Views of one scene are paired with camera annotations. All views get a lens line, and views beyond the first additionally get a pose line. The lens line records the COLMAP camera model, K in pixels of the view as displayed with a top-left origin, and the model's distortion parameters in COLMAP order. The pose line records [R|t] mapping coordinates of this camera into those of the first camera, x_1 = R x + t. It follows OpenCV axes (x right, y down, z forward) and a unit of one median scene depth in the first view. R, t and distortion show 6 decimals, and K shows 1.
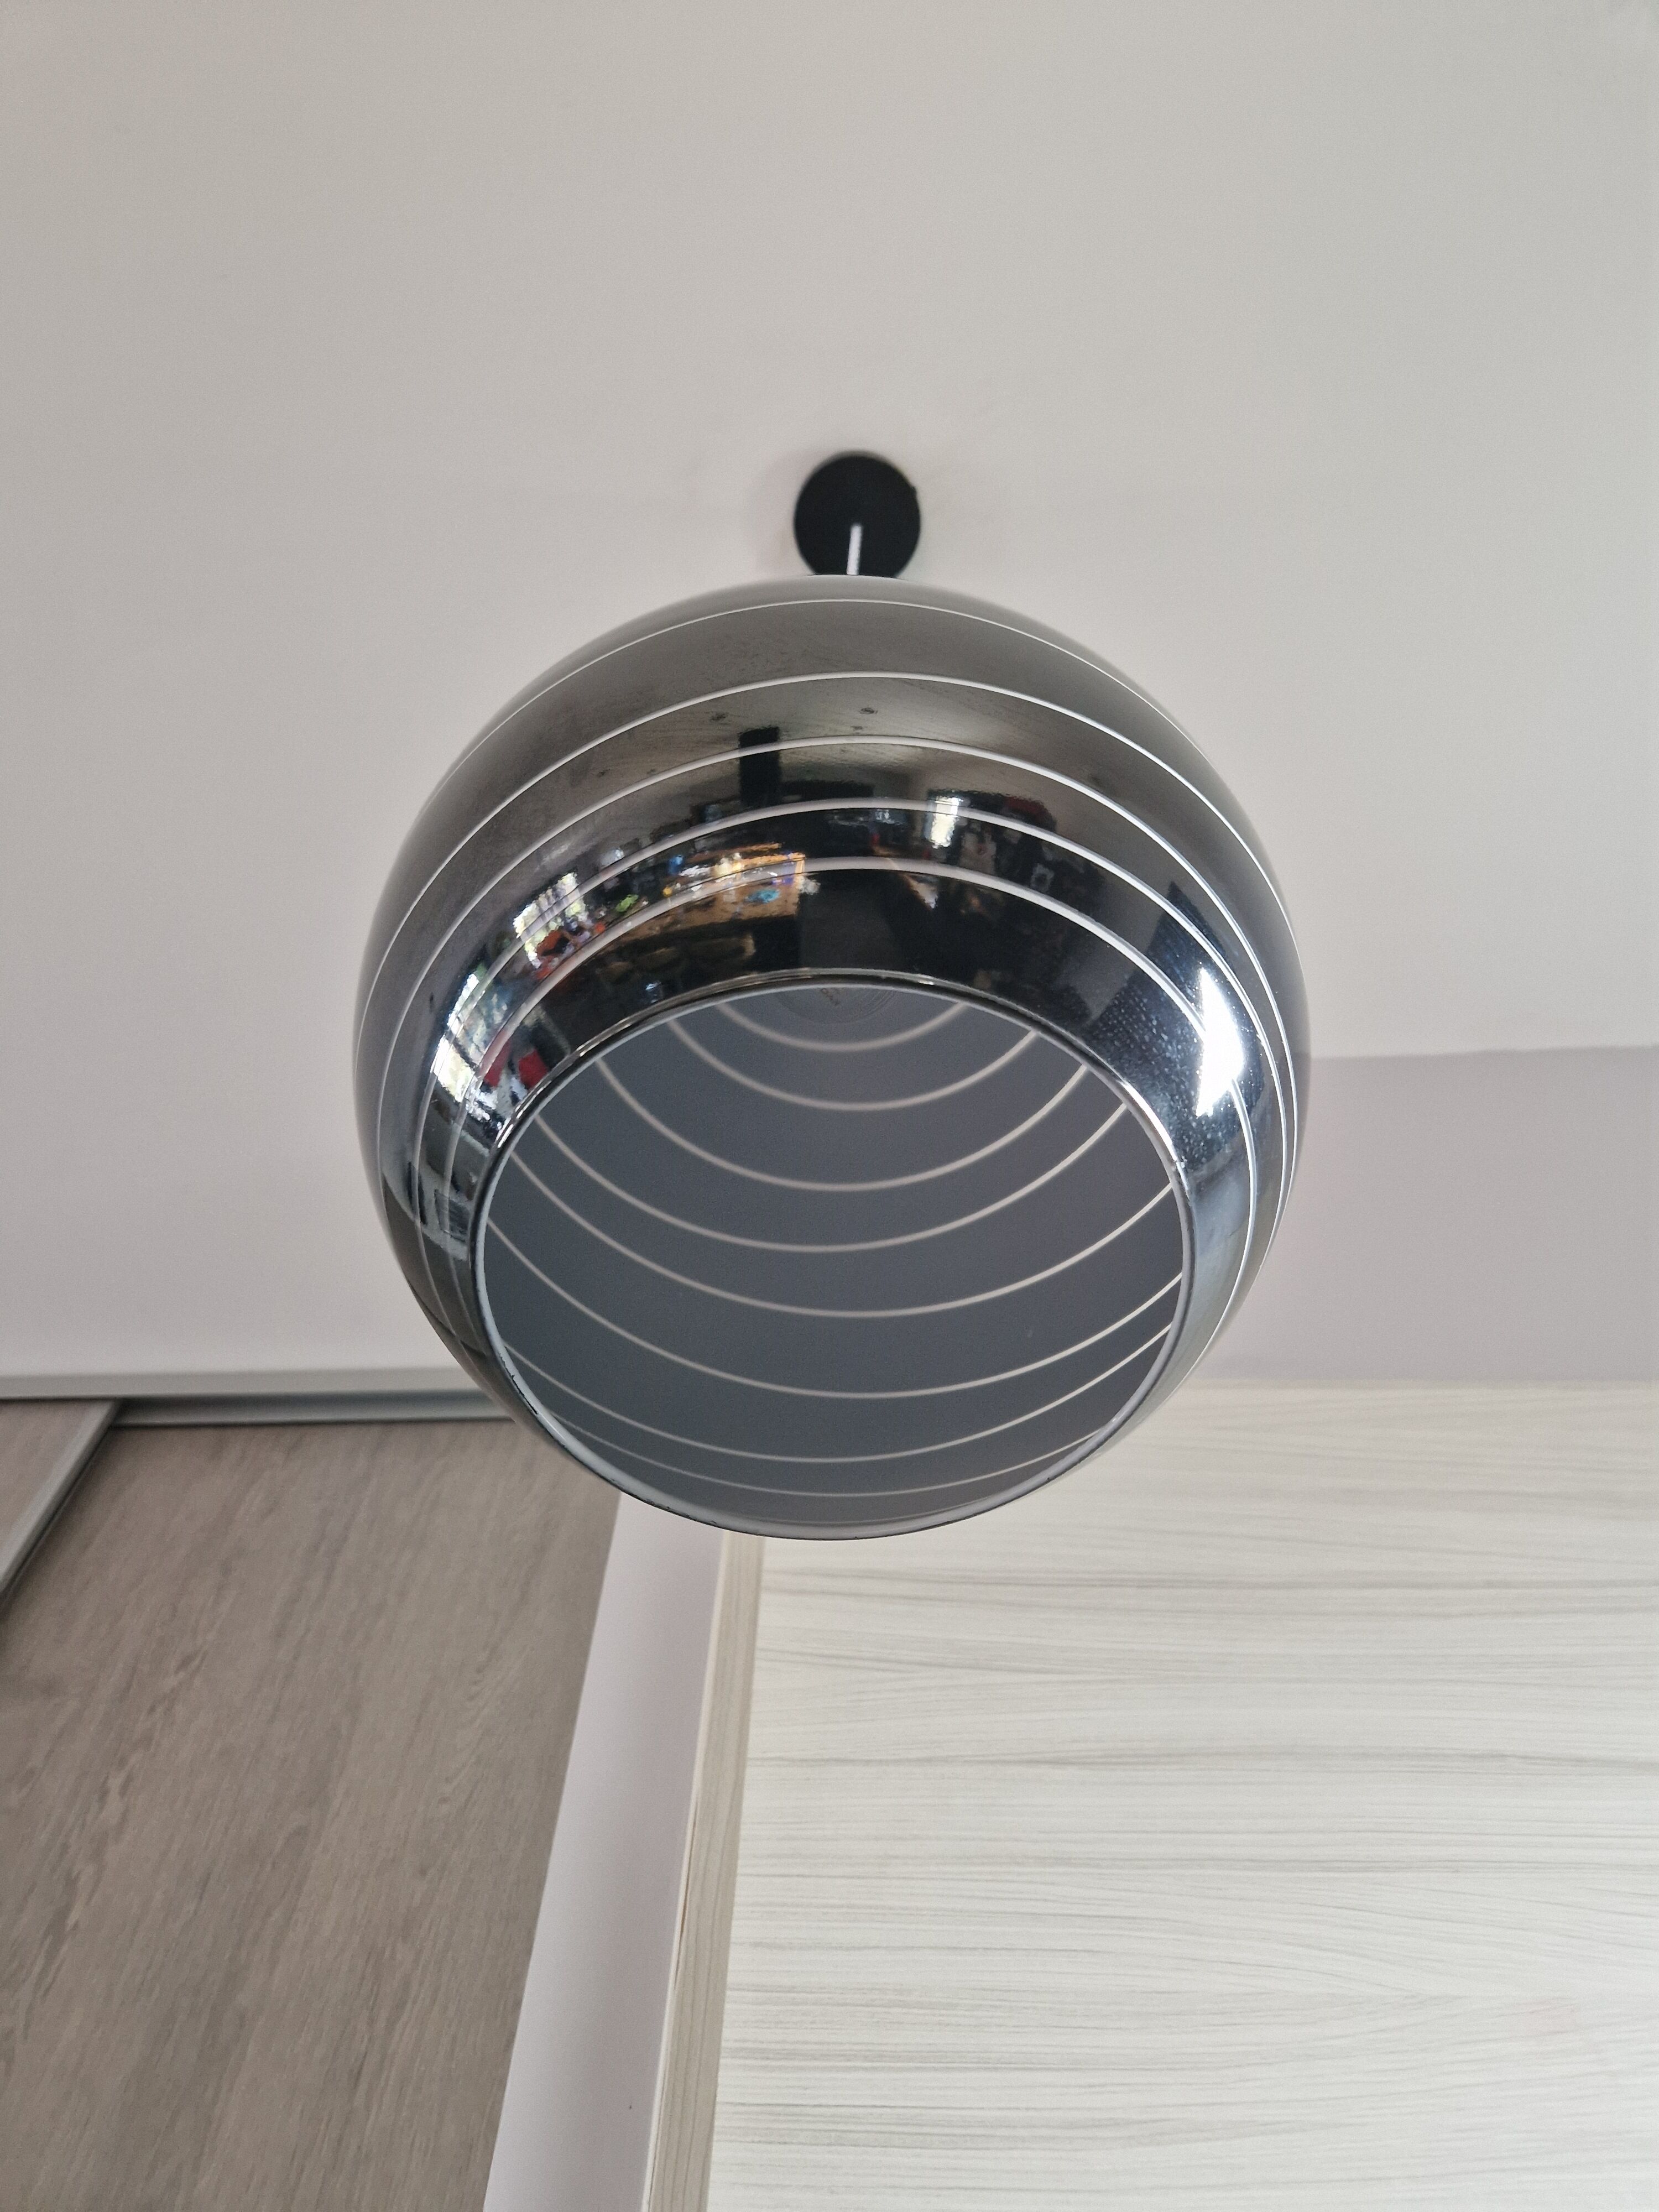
lens RADIAL K [[1483.0, 0, 821.9], [0, 1483.0, 1109.6], [0, 0, 1]] dist [0.033588, -0.040895]
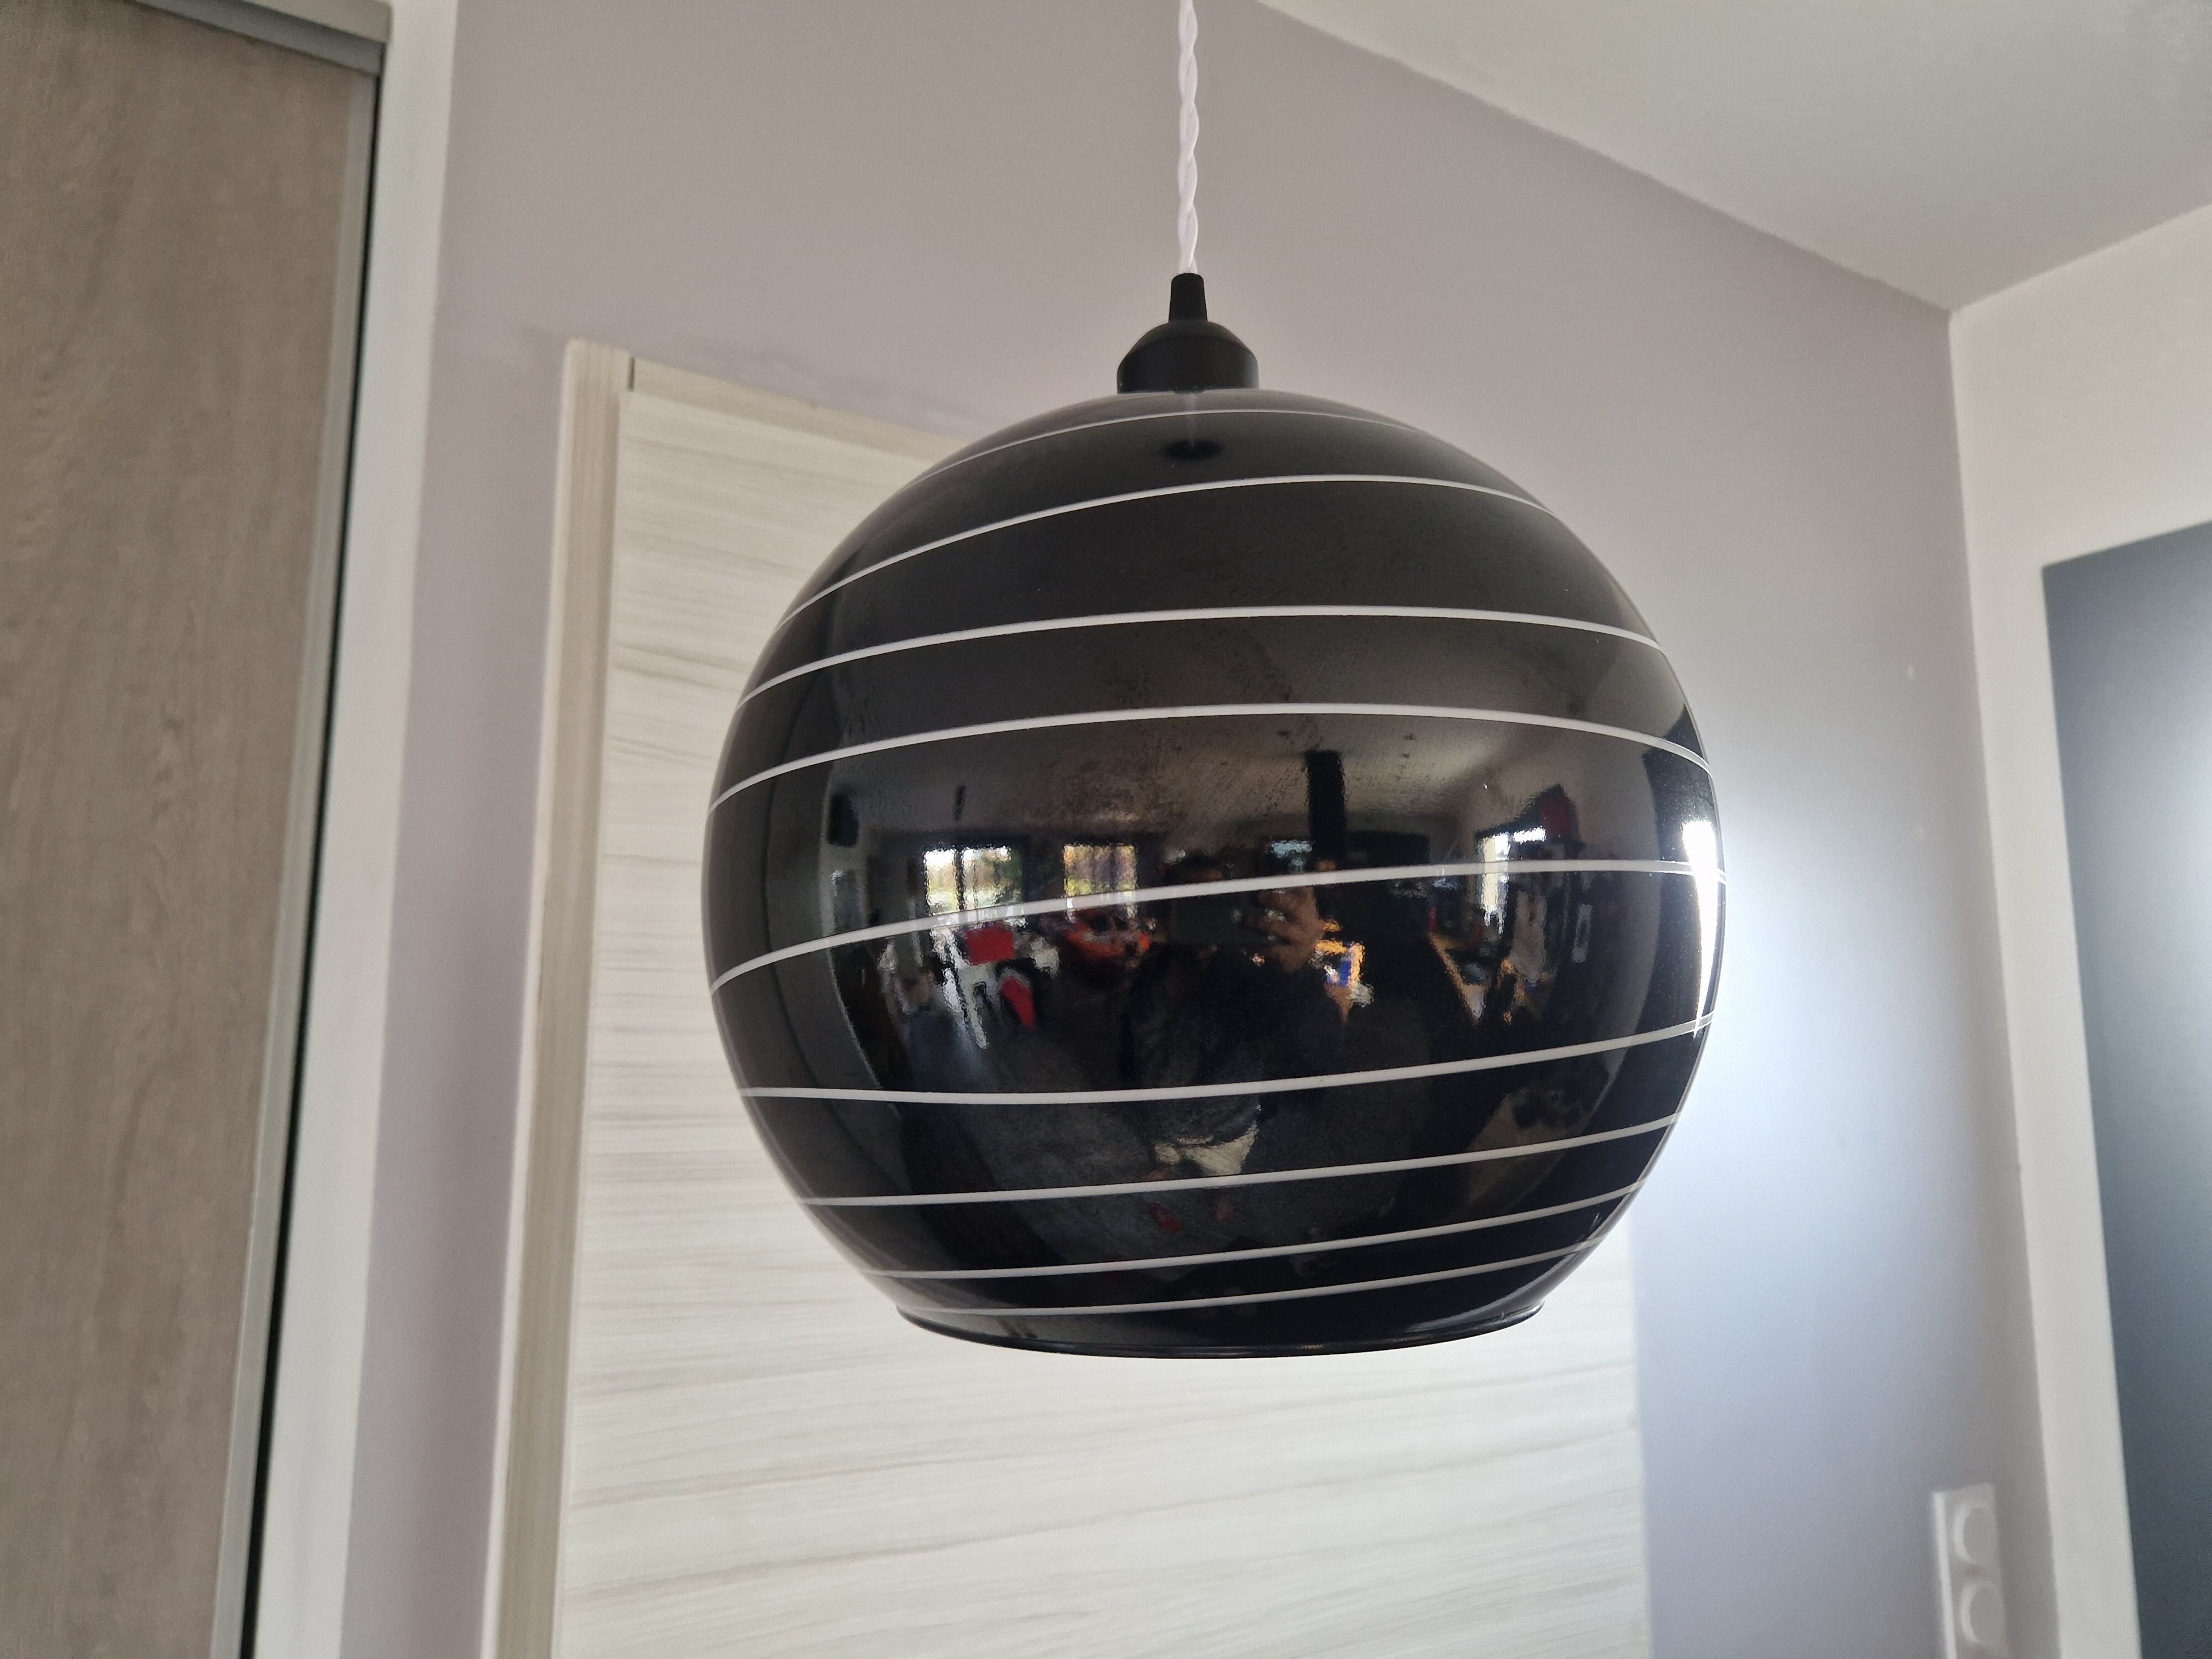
lens RADIAL K [[1483.0, 0, 1074.5], [0, 1483.0, 847.8], [0, 0, 1]] dist [0.033588, -0.040895]
pose [[0.835291, 0.037567, 0.548523, -0.212738], [-0.442926, 0.637052, 0.630858, -0.226771], [-0.325738, -0.769905, 0.548763, 0.203239]]
